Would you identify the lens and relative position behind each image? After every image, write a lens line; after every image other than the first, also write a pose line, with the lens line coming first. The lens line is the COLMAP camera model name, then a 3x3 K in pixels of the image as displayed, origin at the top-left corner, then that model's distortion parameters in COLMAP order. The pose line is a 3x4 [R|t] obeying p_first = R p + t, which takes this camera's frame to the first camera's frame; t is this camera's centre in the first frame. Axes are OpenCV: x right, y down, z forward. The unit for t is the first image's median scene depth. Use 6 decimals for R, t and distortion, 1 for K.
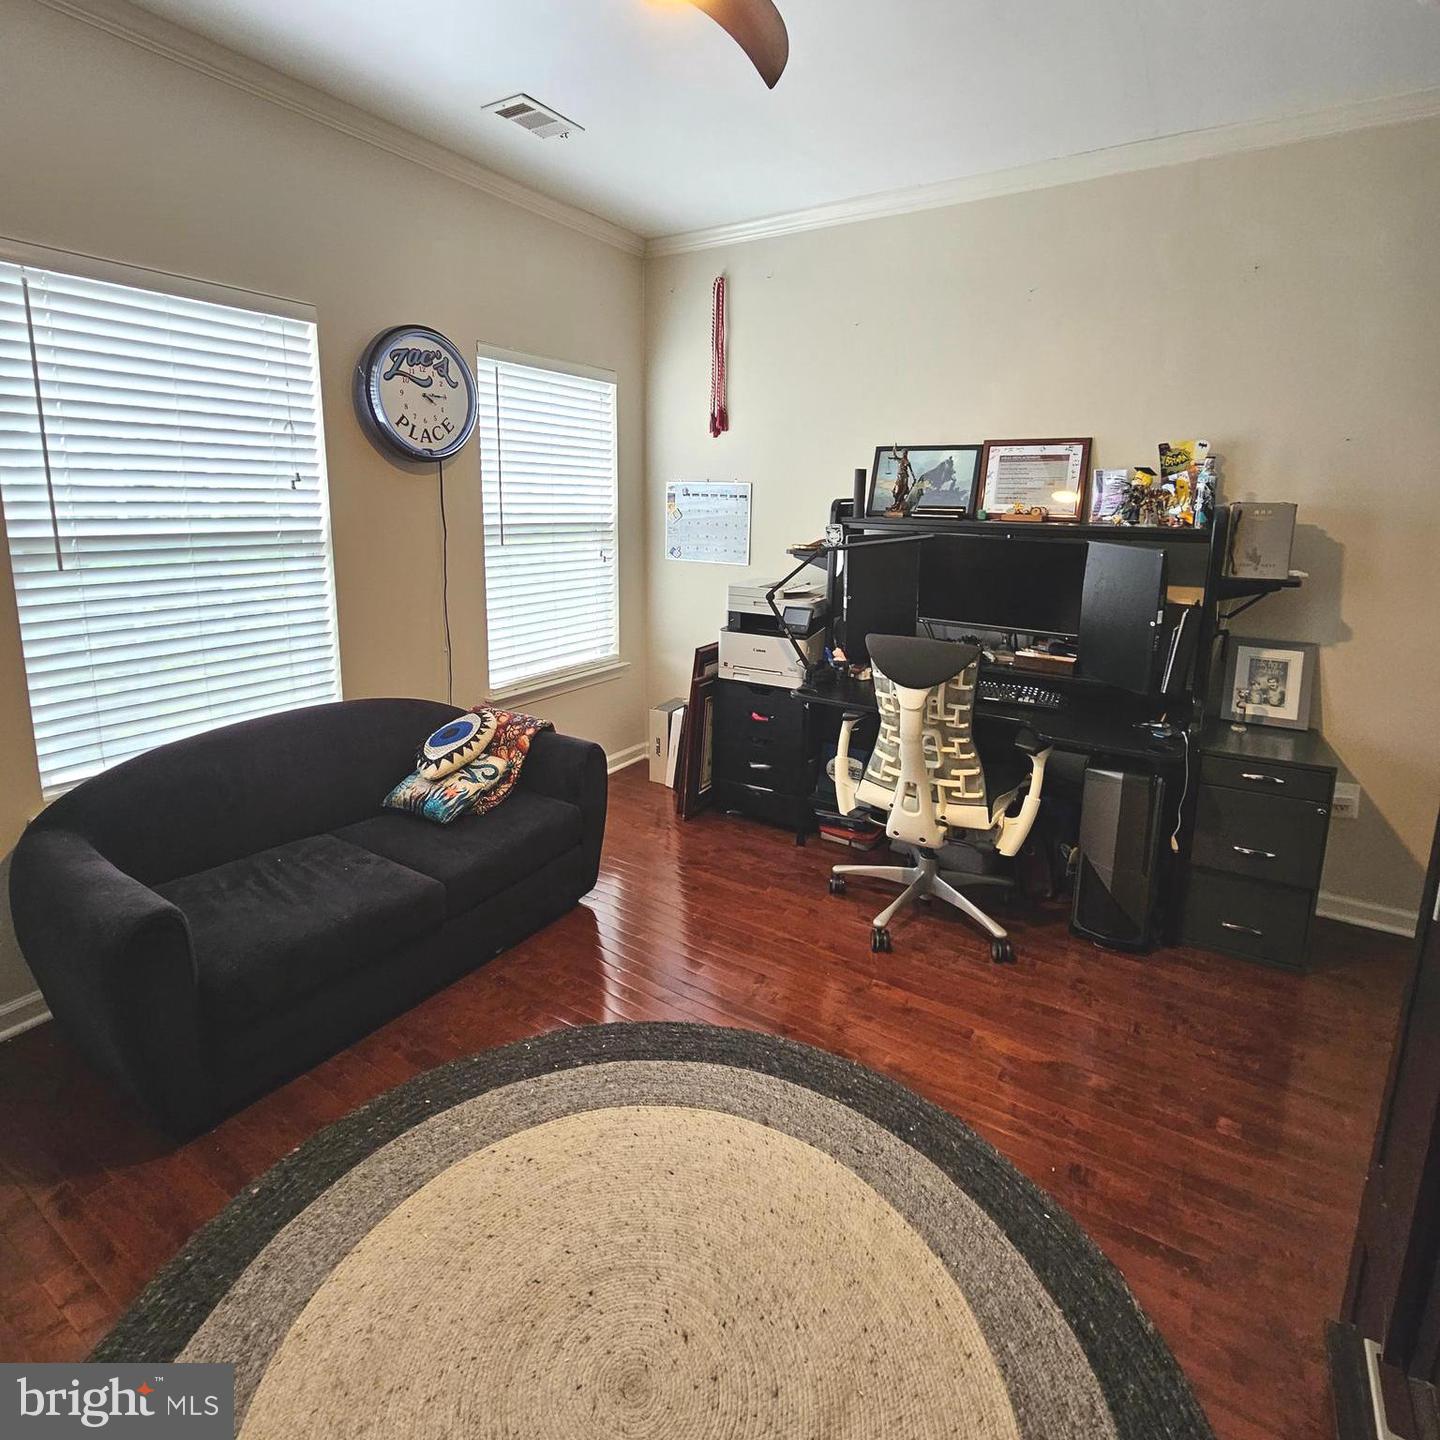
lens RADIAL K [[785.6, 0, 717.0], [0, 785.6, 655.2], [0, 0, 1]] dist [-0.003056, -0.001643]
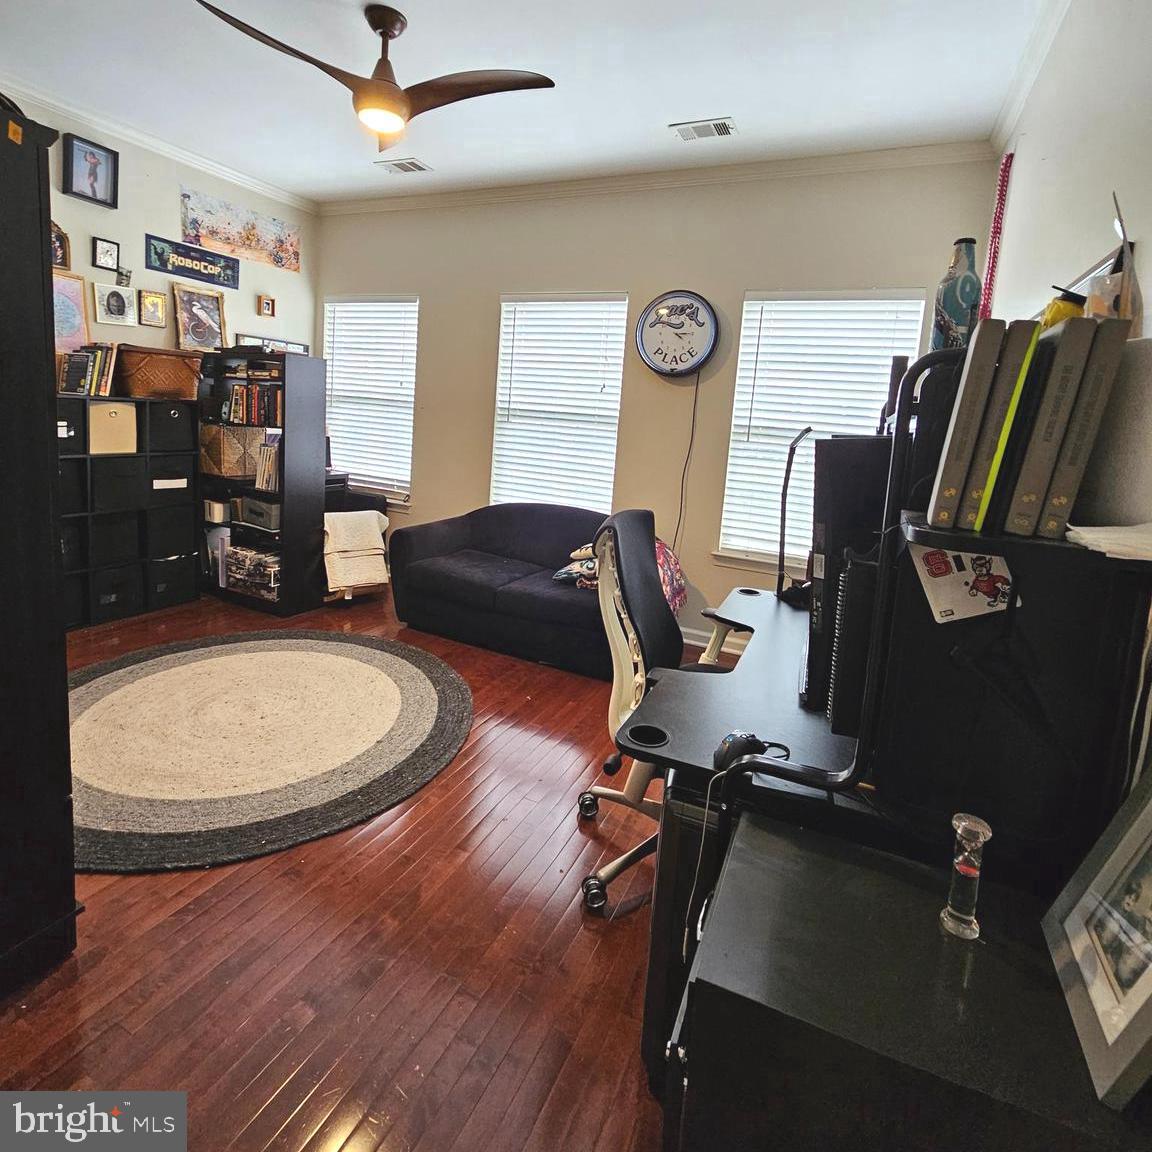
lens RADIAL K [[628.5, 0, 573.6], [0, 628.5, 524.2], [0, 0, 1]] dist [-0.003056, -0.001643]
pose [[0.123402, 0.172428, -0.977262, 1.034359], [-0.264630, 0.954846, 0.135057, -0.104347], [0.956422, 0.241946, 0.163460, 0.824970]]
